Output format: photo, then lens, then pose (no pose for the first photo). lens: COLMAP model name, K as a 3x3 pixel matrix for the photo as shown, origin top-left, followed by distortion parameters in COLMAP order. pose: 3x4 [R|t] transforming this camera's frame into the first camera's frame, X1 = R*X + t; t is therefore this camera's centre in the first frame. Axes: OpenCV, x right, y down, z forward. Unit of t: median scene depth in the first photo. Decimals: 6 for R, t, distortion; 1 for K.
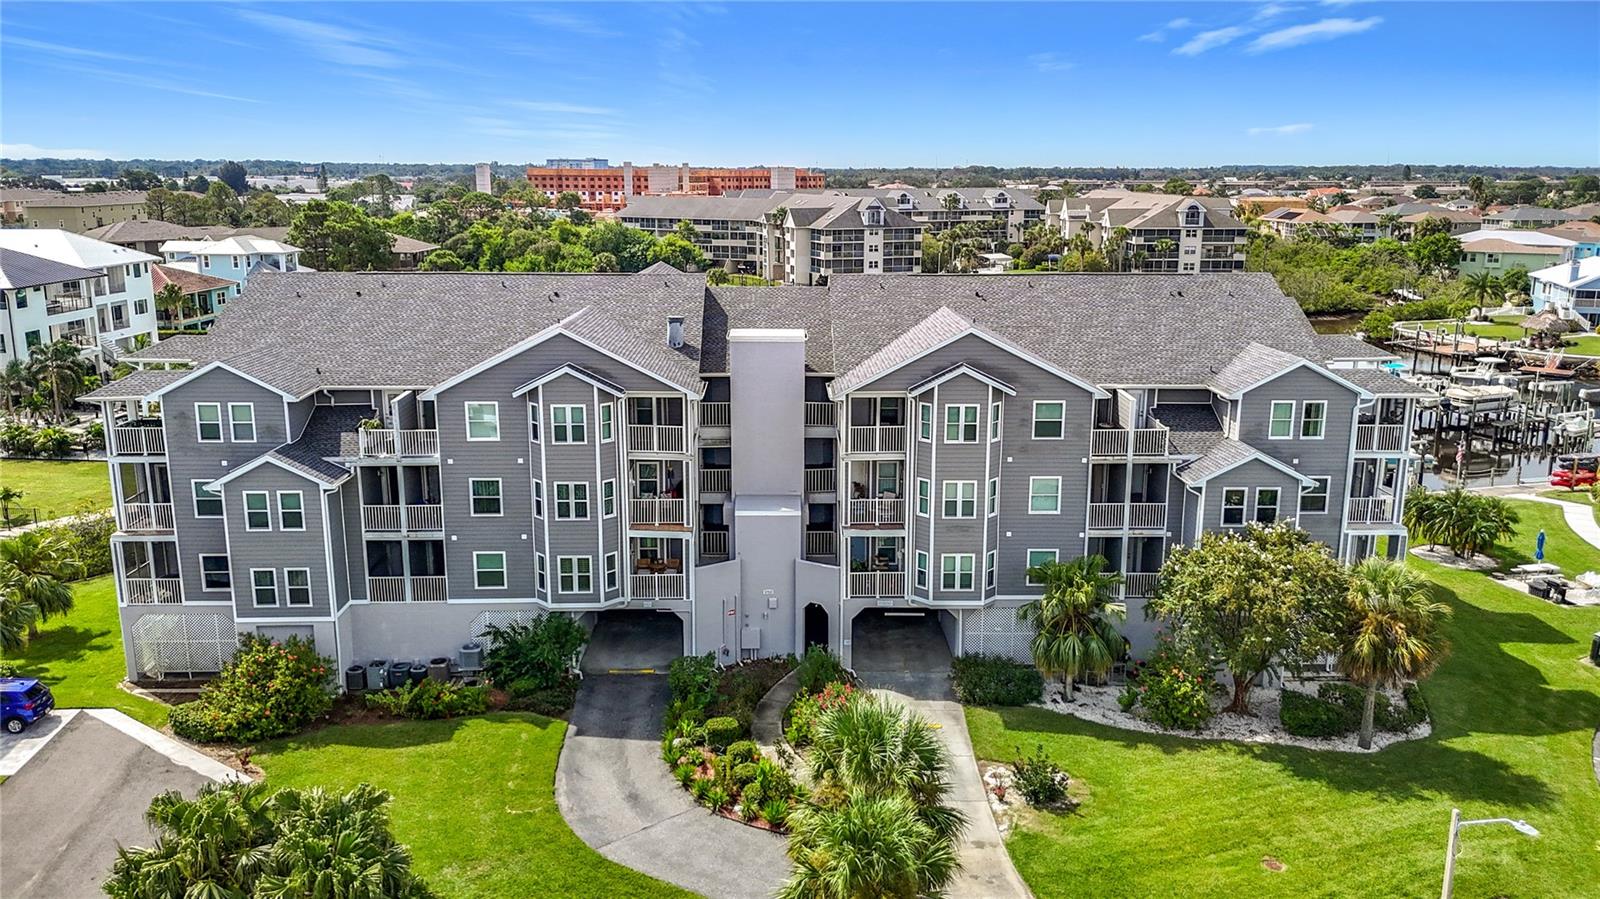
lens RADIAL K [[1190.5, 0, 789.6], [0, 1190.5, 422.2], [0, 0, 1]] dist [0.106479, -0.133989]
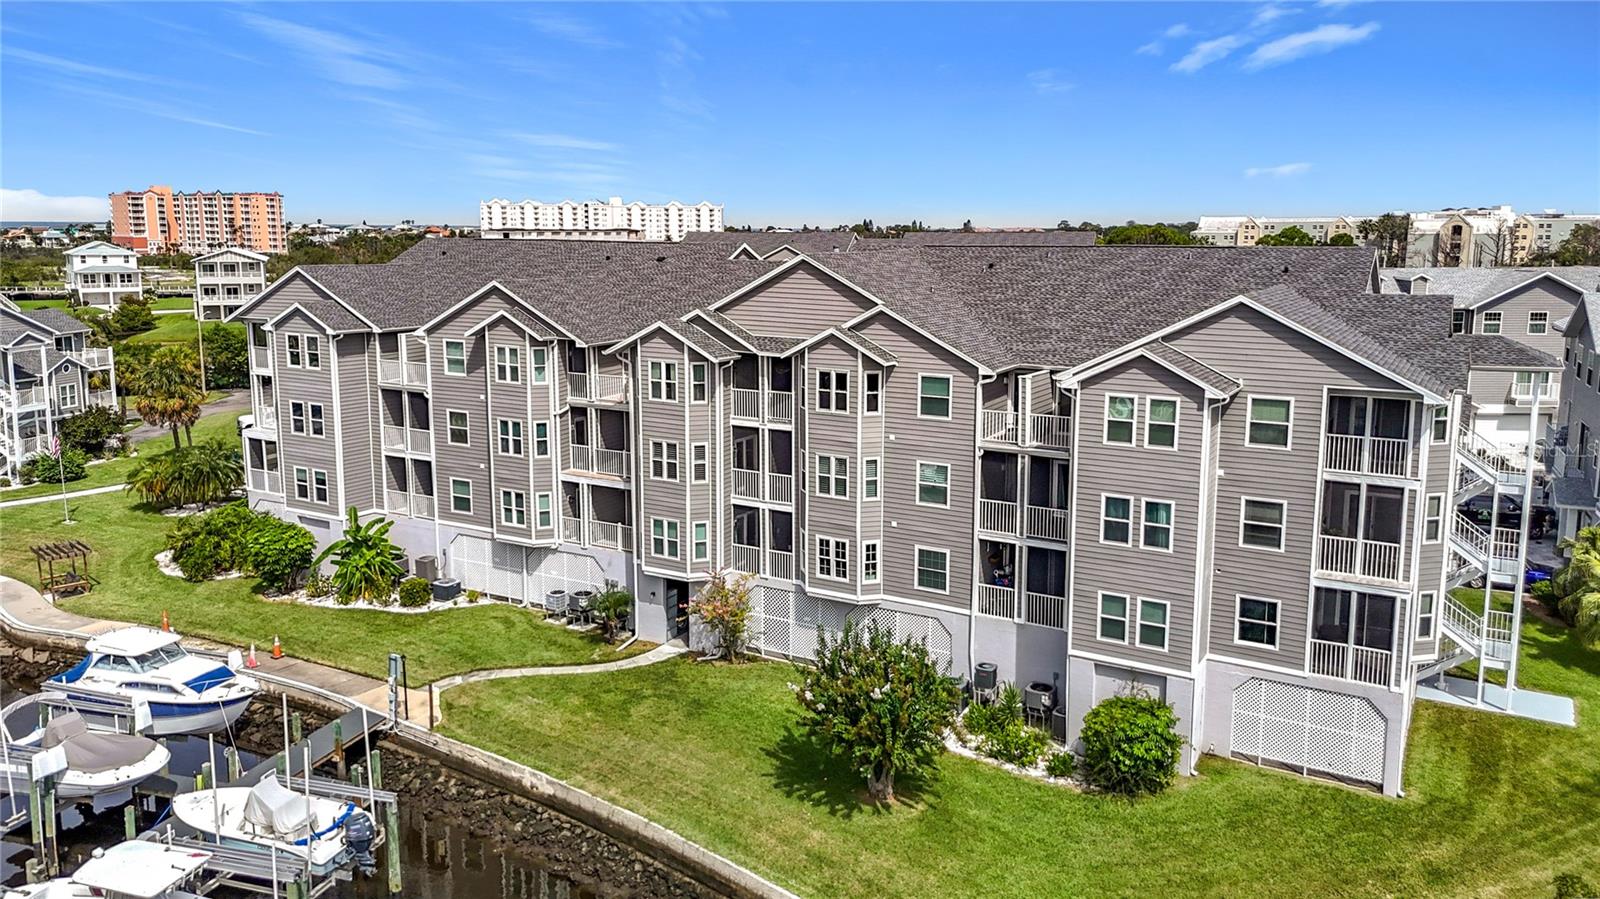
lens RADIAL K [[1190.5, 0, 789.6], [0, 1190.5, 422.2], [0, 0, 1]] dist [0.106479, -0.133989]
pose [[0.855335, 0.085415, -0.510986, 0.567156], [-0.110287, 0.993728, -0.018499, 0.044440], [0.506201, 0.072178, 0.859390, 0.210652]]
